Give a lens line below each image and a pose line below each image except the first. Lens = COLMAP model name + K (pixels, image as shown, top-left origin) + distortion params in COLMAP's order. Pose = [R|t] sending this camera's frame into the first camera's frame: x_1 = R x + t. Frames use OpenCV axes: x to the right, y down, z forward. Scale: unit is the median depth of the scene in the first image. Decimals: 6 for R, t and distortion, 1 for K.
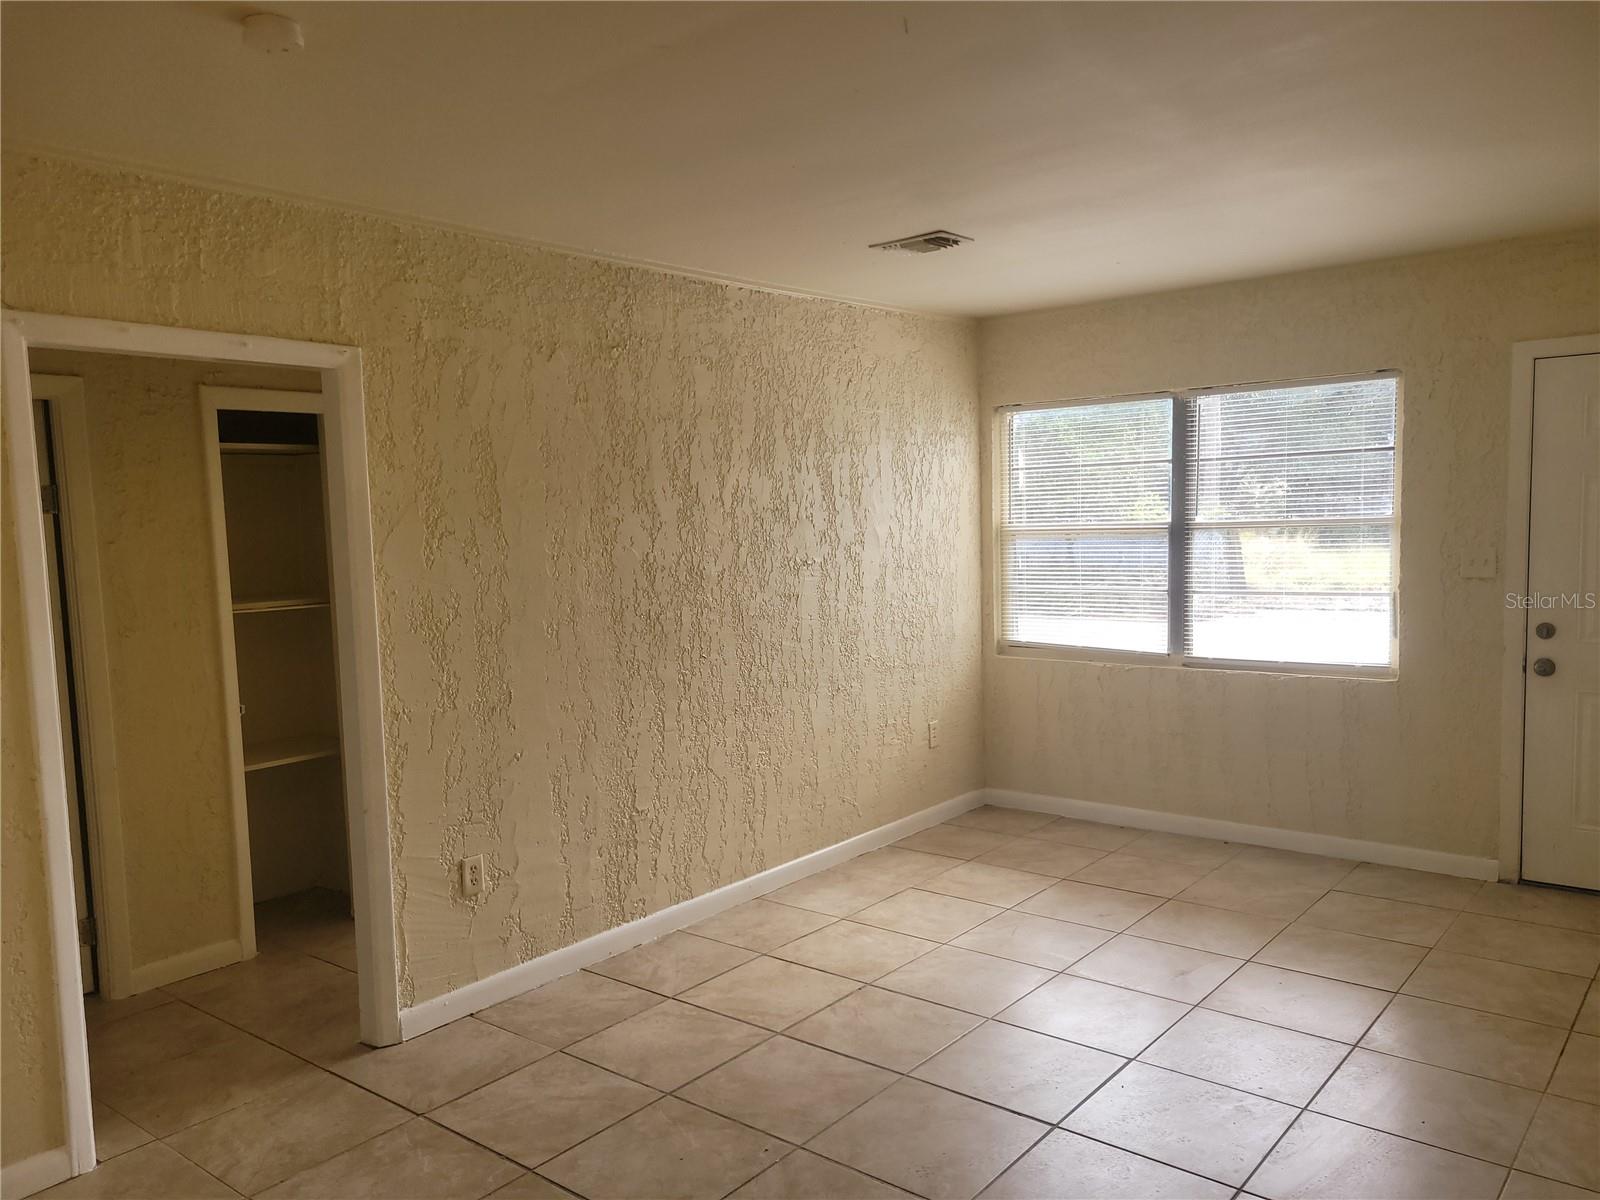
lens RADIAL K [[1206.3, 0, 801.9], [0, 1206.3, 622.8], [0, 0, 1]] dist [0.047425, -0.028622]
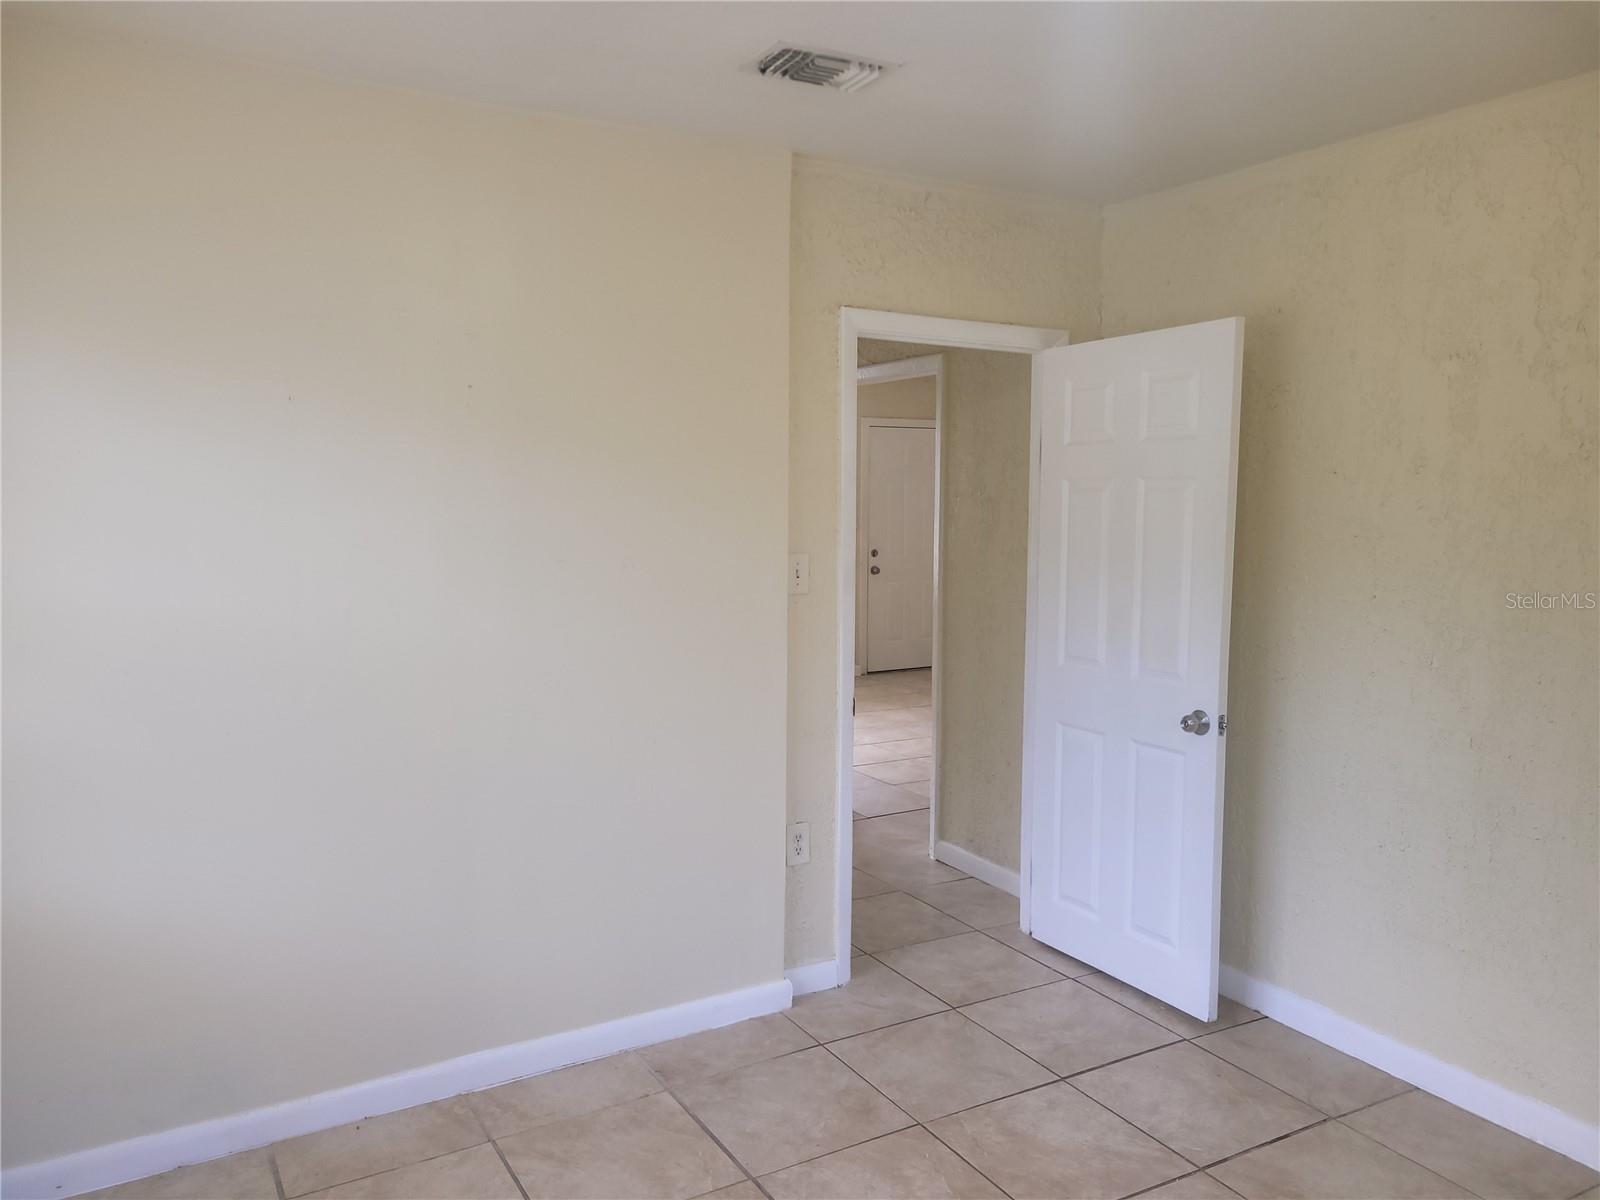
lens RADIAL K [[1206.3, 0, 800.0], [0, 1206.3, 599.9], [0, 0, 1]] dist [0.047425, -0.028622]
pose [[0.381680, -0.046602, 0.923119, -1.326663], [0.070331, 0.997297, 0.021267, 0.032343], [-0.921615, 0.056807, 0.383926, 0.292977]]
